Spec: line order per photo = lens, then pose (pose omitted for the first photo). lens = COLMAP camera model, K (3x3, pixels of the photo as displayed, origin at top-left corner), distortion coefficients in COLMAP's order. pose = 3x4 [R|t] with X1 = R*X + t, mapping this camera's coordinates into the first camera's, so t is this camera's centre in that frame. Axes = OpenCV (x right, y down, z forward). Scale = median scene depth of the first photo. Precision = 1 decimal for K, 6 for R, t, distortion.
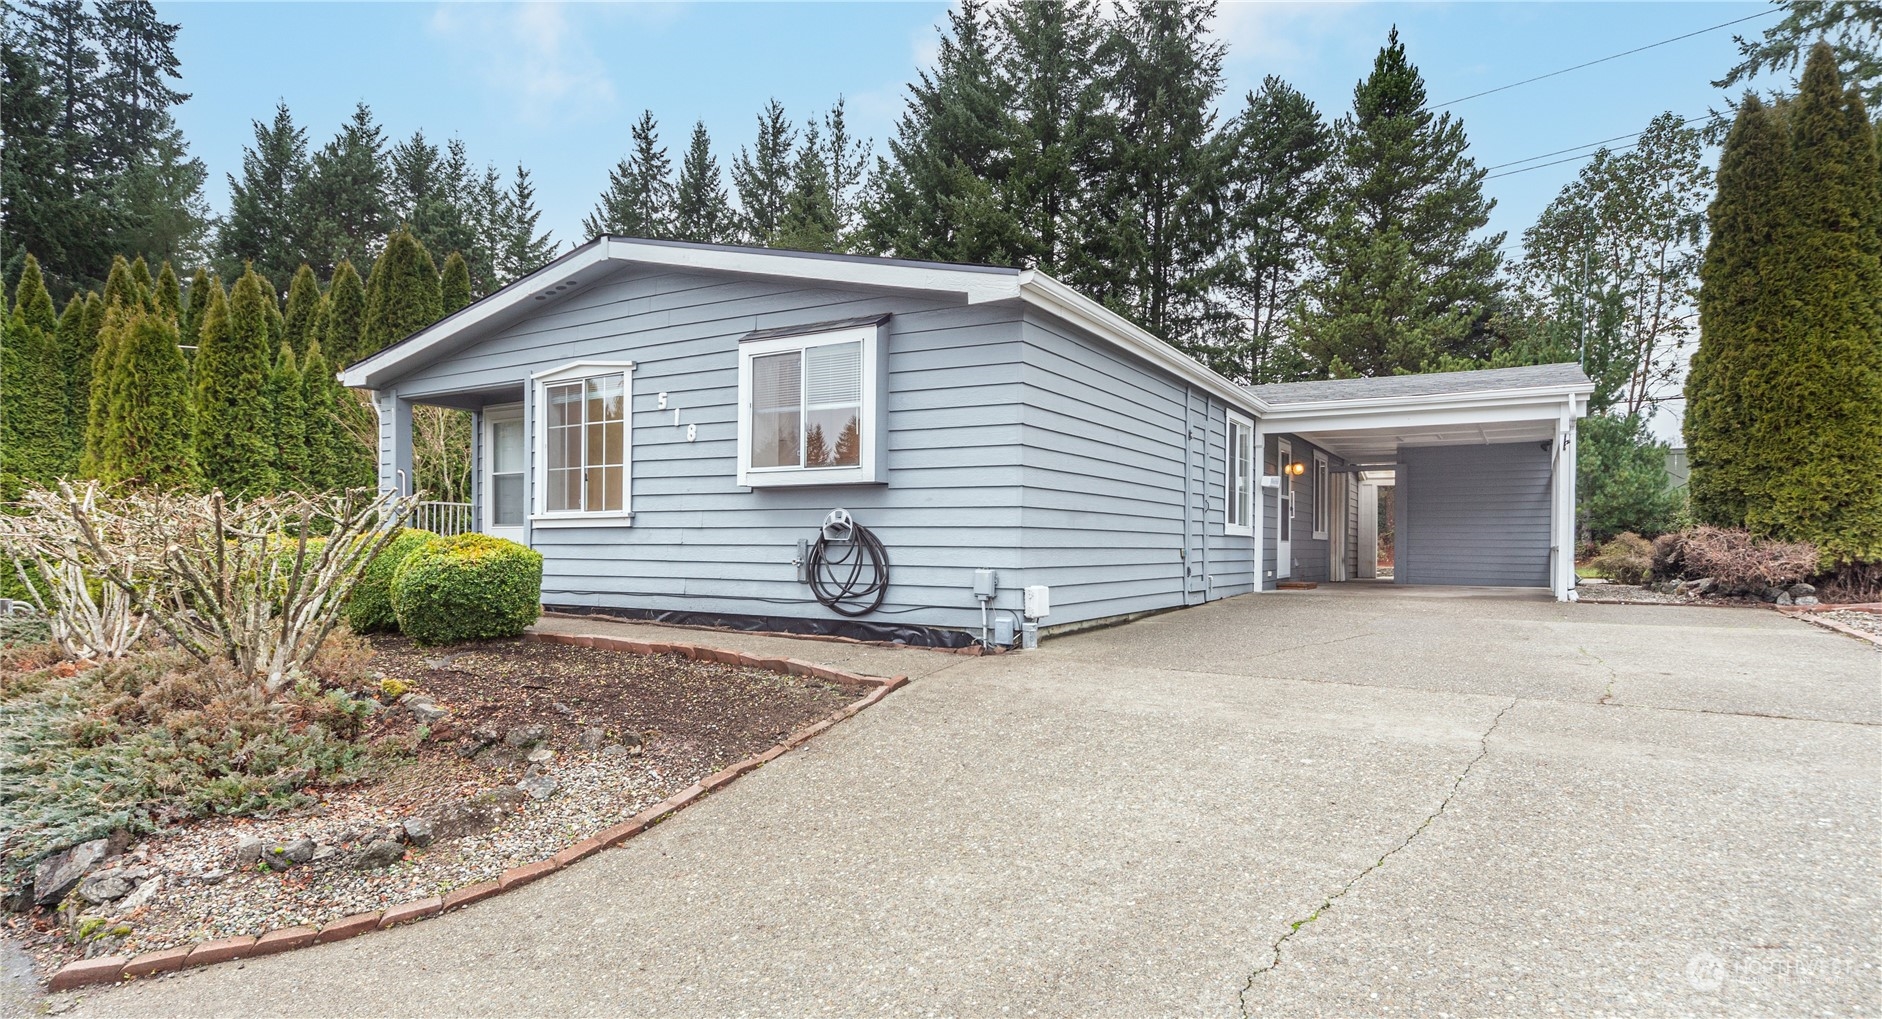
lens RADIAL K [[995.9, 0, 895.7], [0, 995.9, 565.8], [0, 0, 1]] dist [0.002814, 0.000288]
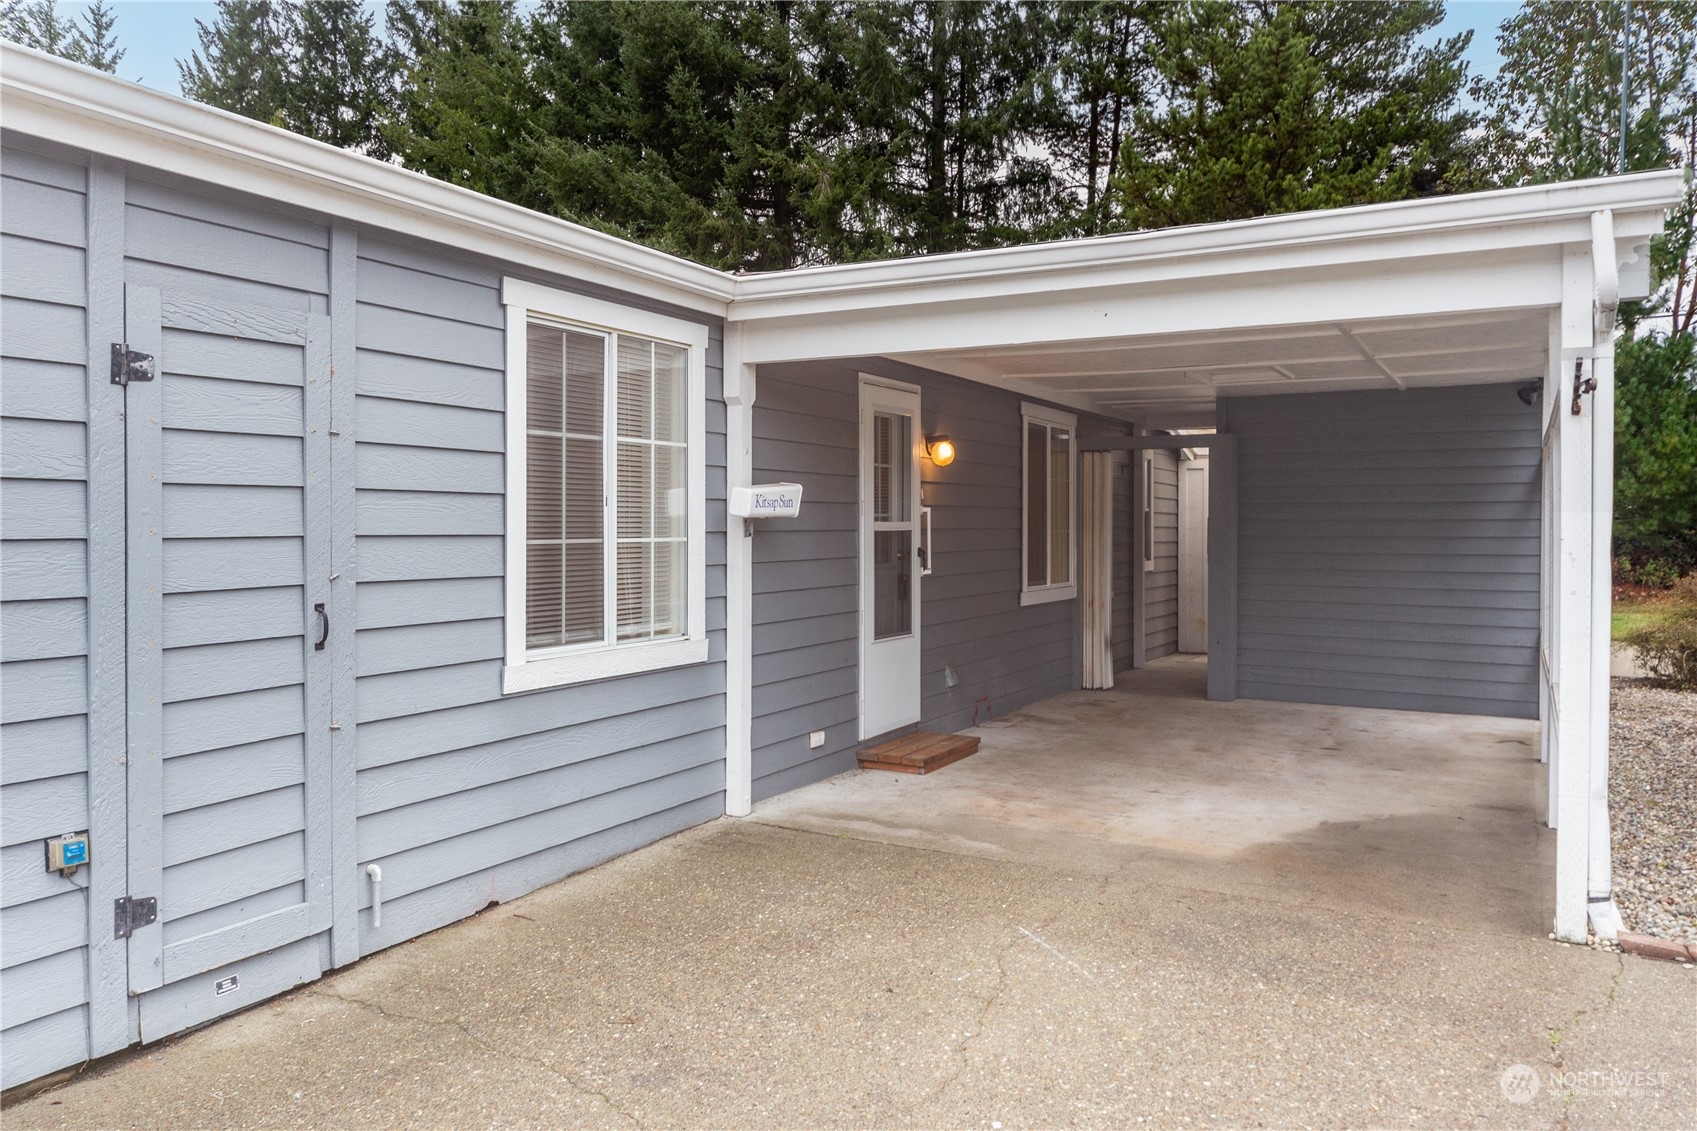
lens RADIAL K [[1233.4, 0, 849.8], [0, 1233.4, 555.2], [0, 0, 1]] dist [-0.003513, 0.004803]
pose [[0.997813, -0.013177, 0.064768, 0.196698], [0.012257, 0.999819, 0.014580, -0.037428], [-0.064948, -0.013754, 0.997794, 0.295740]]
